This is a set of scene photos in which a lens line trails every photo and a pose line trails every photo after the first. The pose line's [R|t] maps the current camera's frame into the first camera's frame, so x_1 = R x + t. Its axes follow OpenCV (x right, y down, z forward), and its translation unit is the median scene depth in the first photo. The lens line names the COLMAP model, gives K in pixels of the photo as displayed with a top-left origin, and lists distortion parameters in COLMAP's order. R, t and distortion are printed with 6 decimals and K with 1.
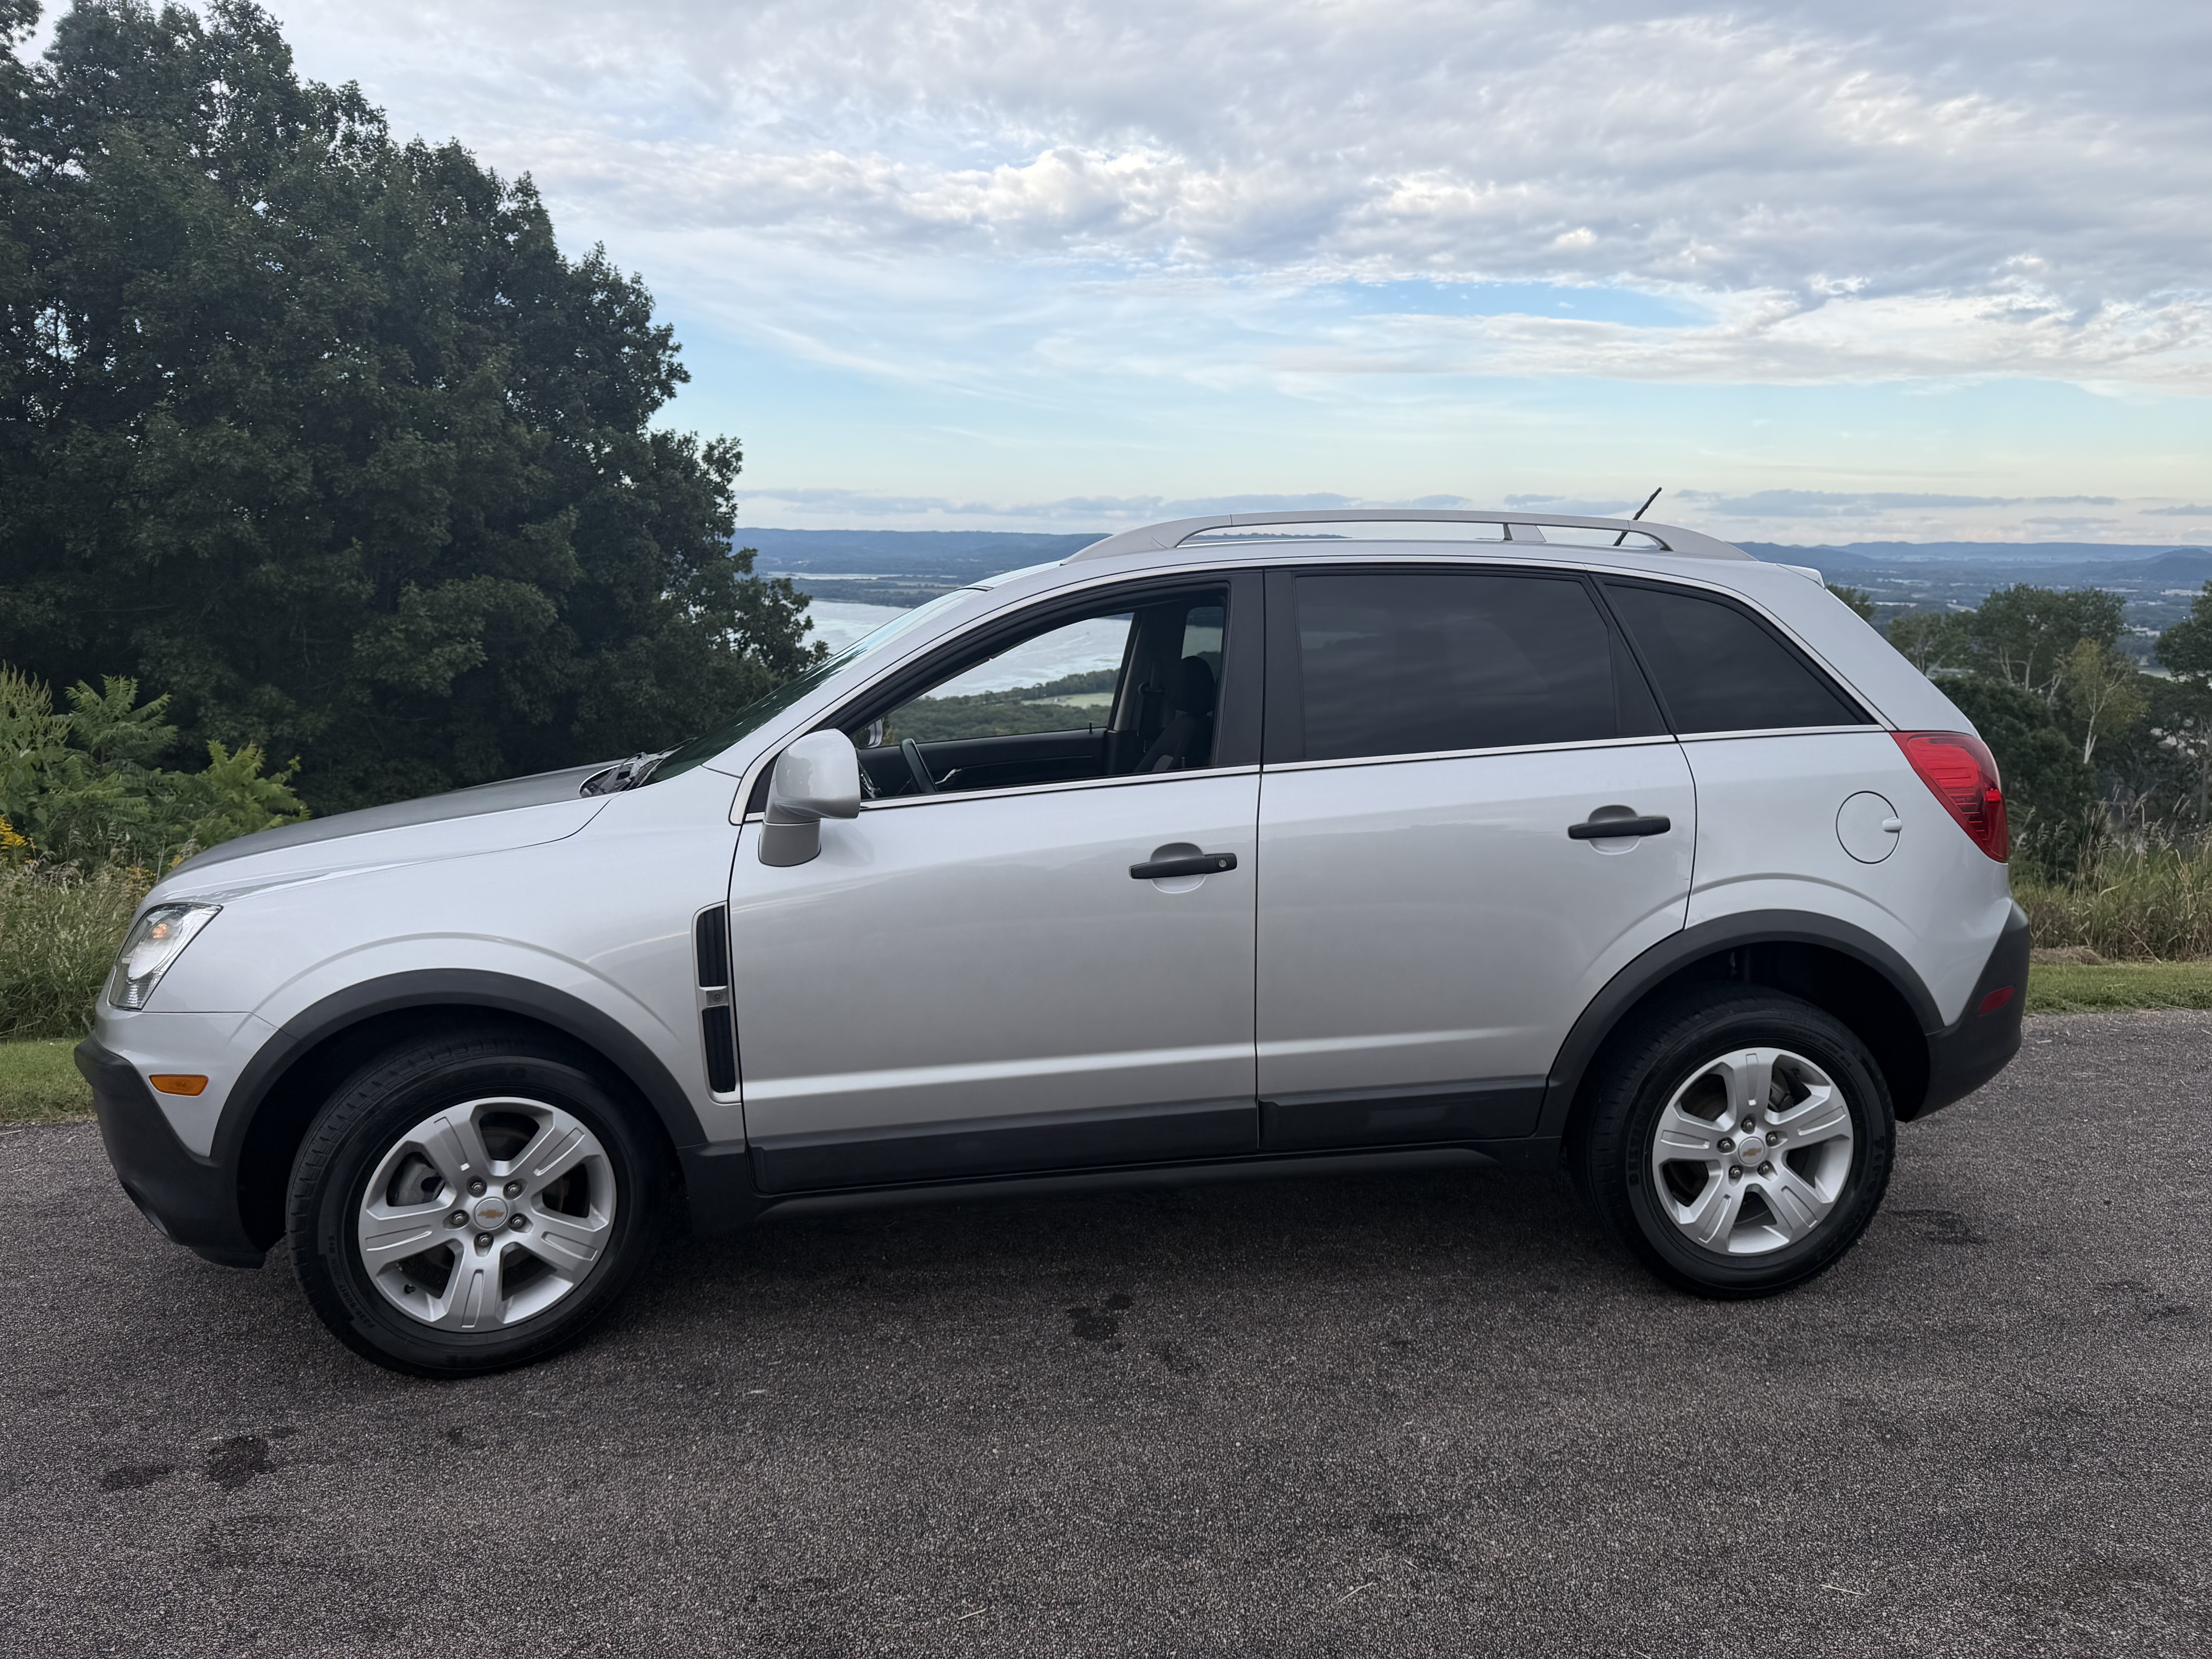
lens RADIAL K [[1593.6, 0, 1074.4], [0, 1593.6, 891.3], [0, 0, 1]] dist [0.005130, -0.014547]
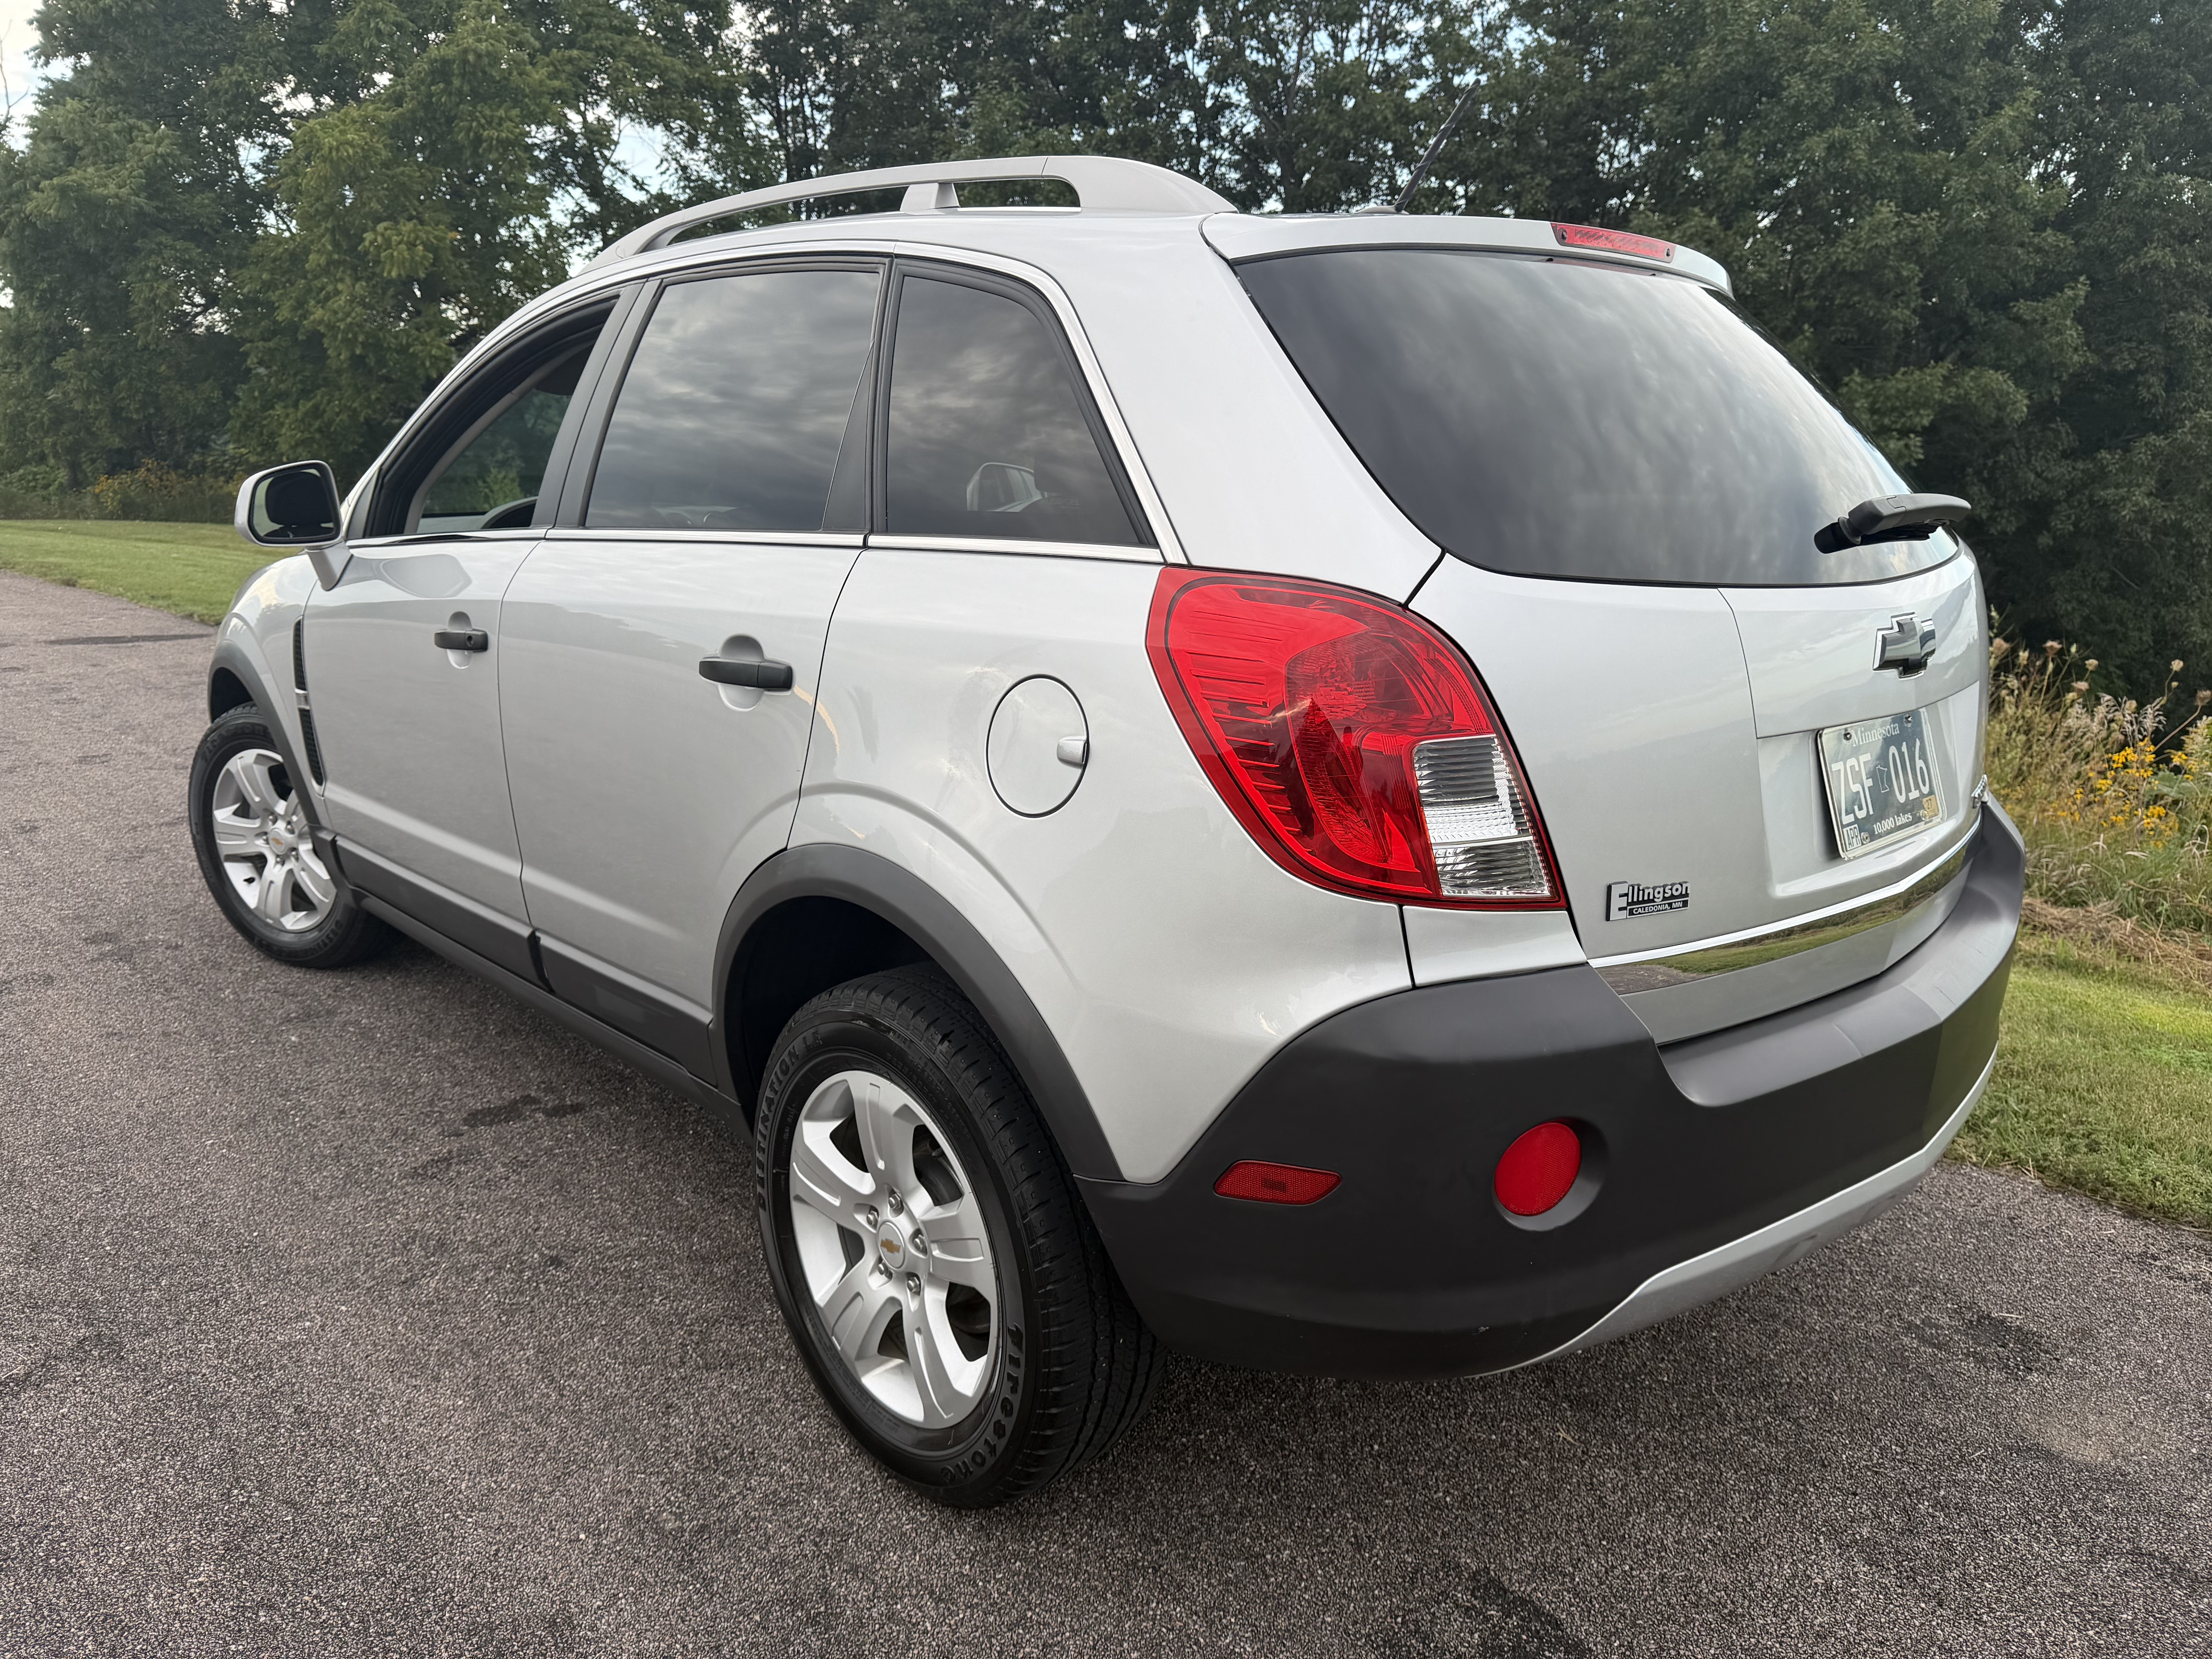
lens RADIAL K [[1593.6, 0, 1105.1], [0, 1593.6, 829.9], [0, 0, 1]] dist [0.005130, -0.014547]
pose [[0.554661, 0.212750, -0.804419, 0.140021], [-0.145522, 0.976663, 0.157964, -0.014900], [0.819253, 0.029444, 0.572676, 0.113263]]
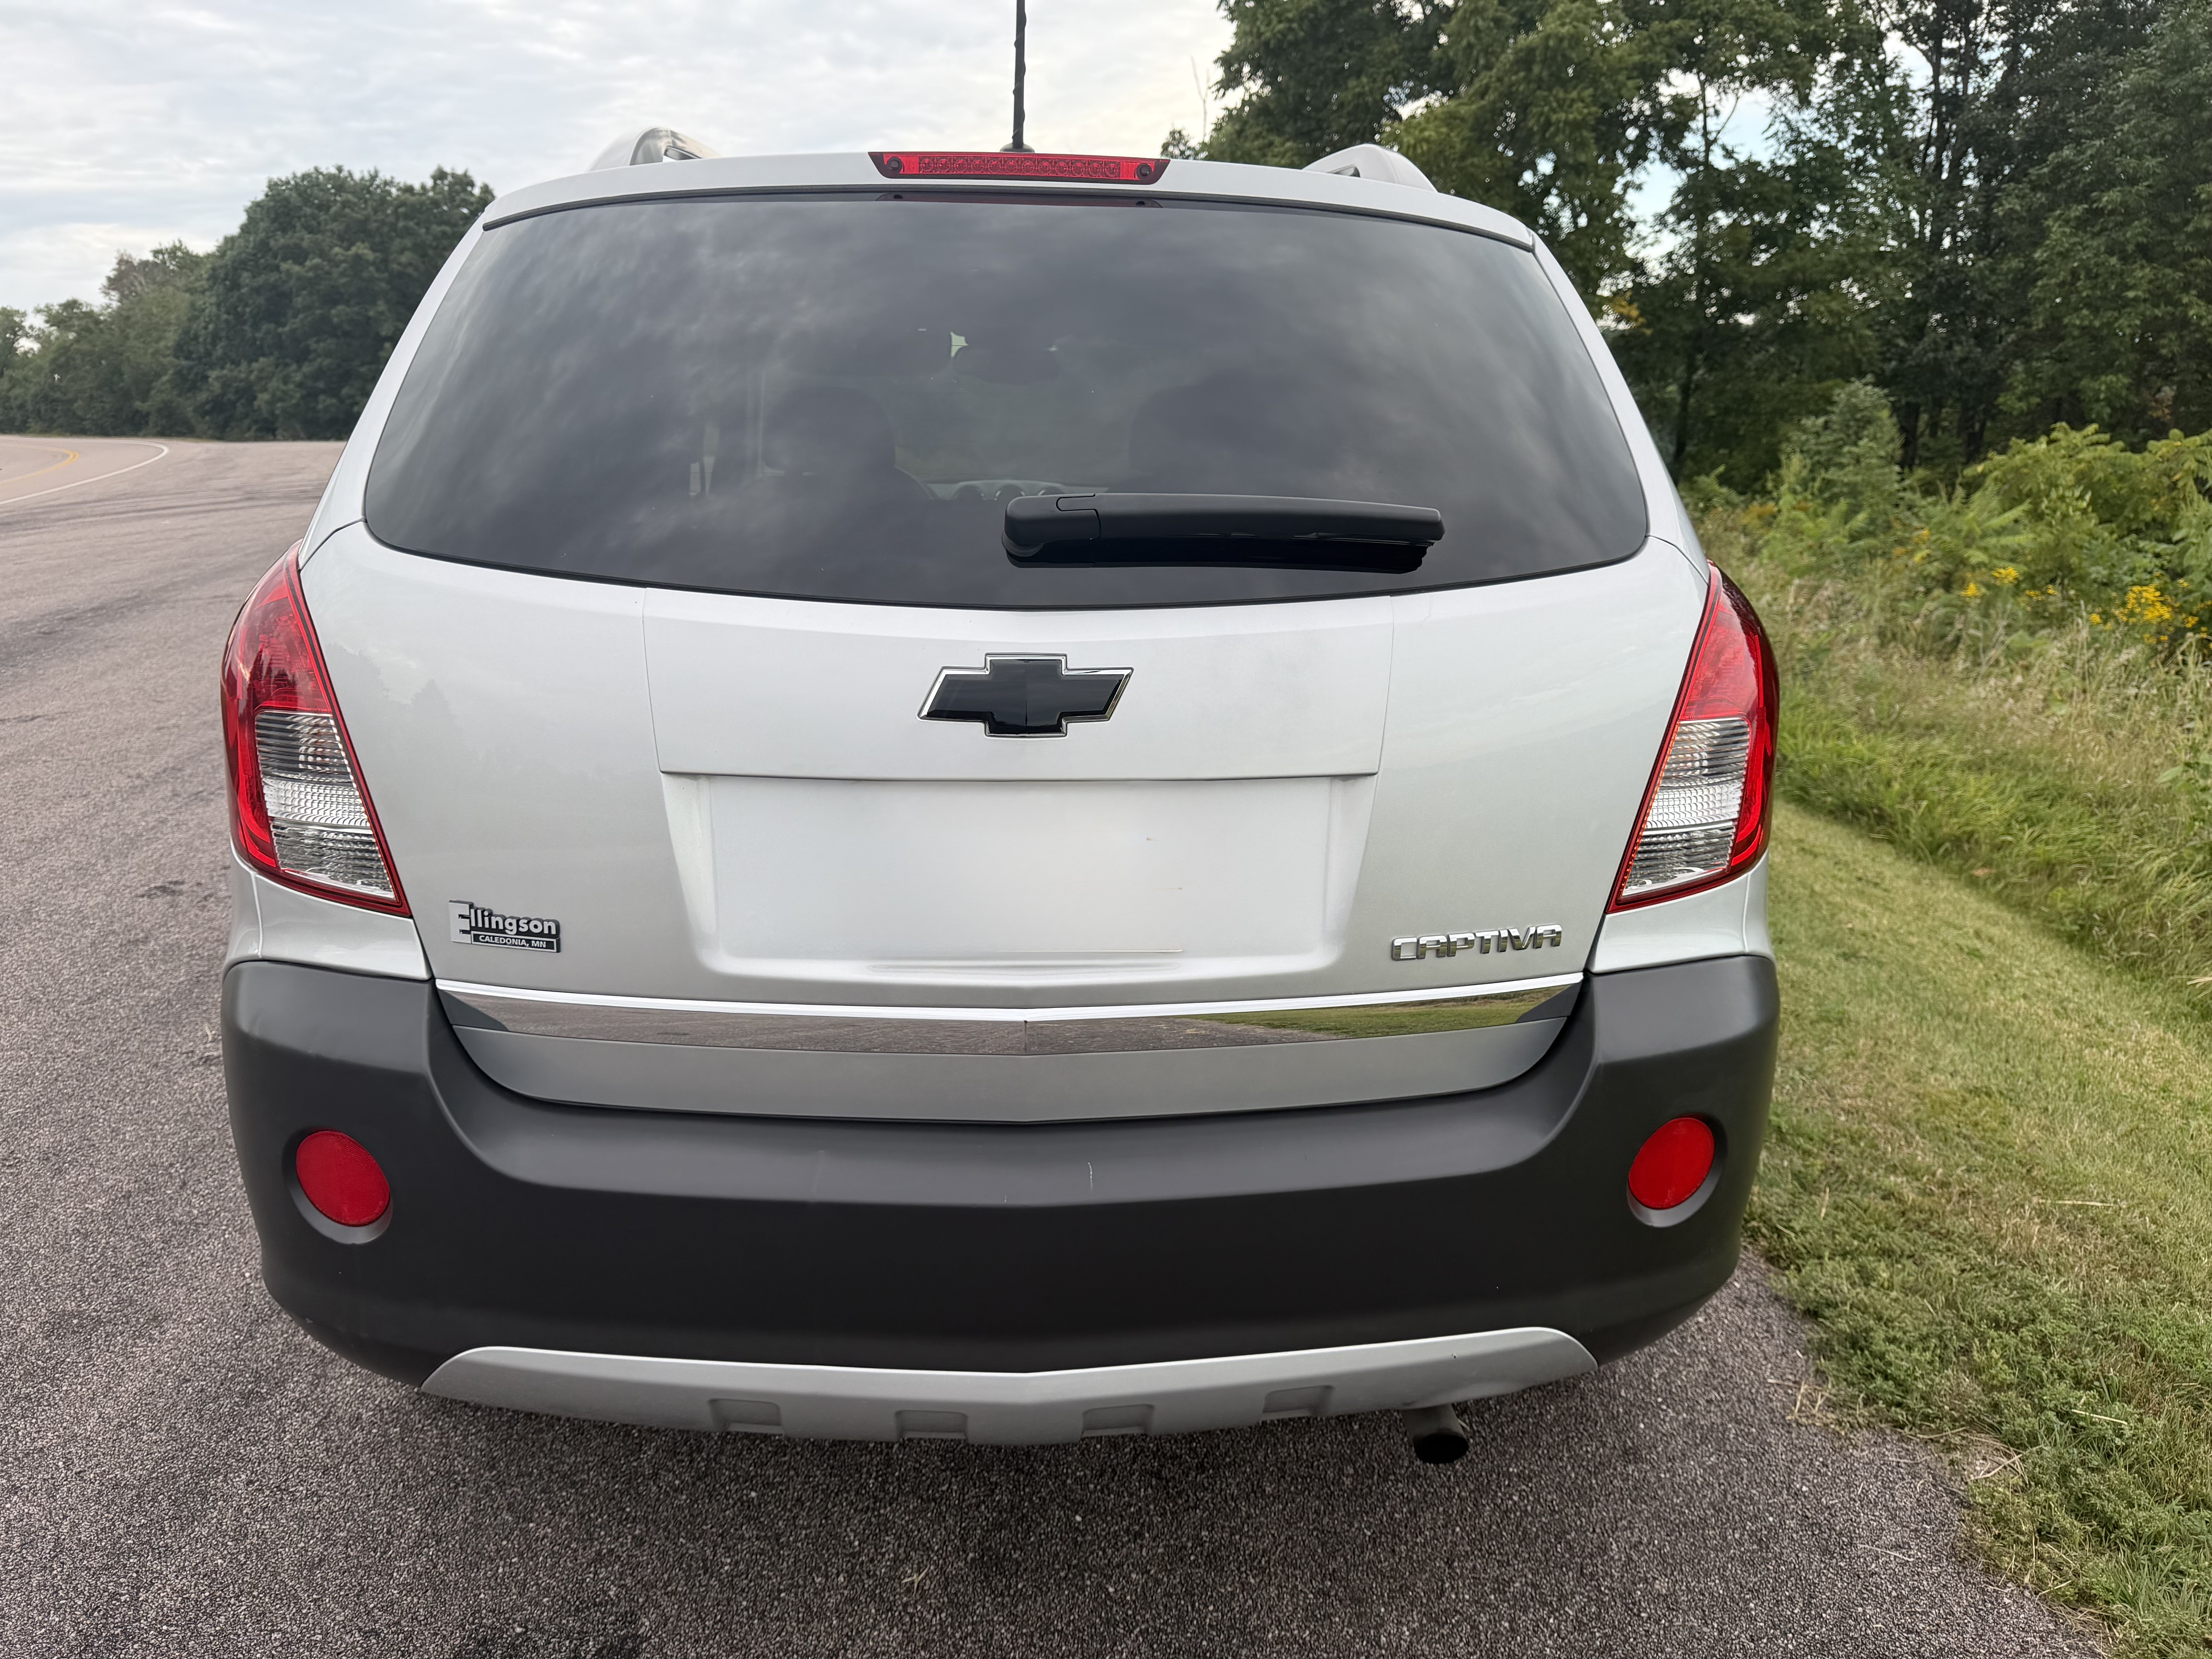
lens RADIAL K [[1593.6, 0, 1088.0], [0, 1593.6, 835.5], [0, 0, 1]] dist [0.005130, -0.014547]
pose [[-0.098600, 0.267851, -0.958402, 0.151925], [-0.168766, 0.944643, 0.281368, -0.026342], [0.980712, 0.189488, -0.047938, 0.178365]]
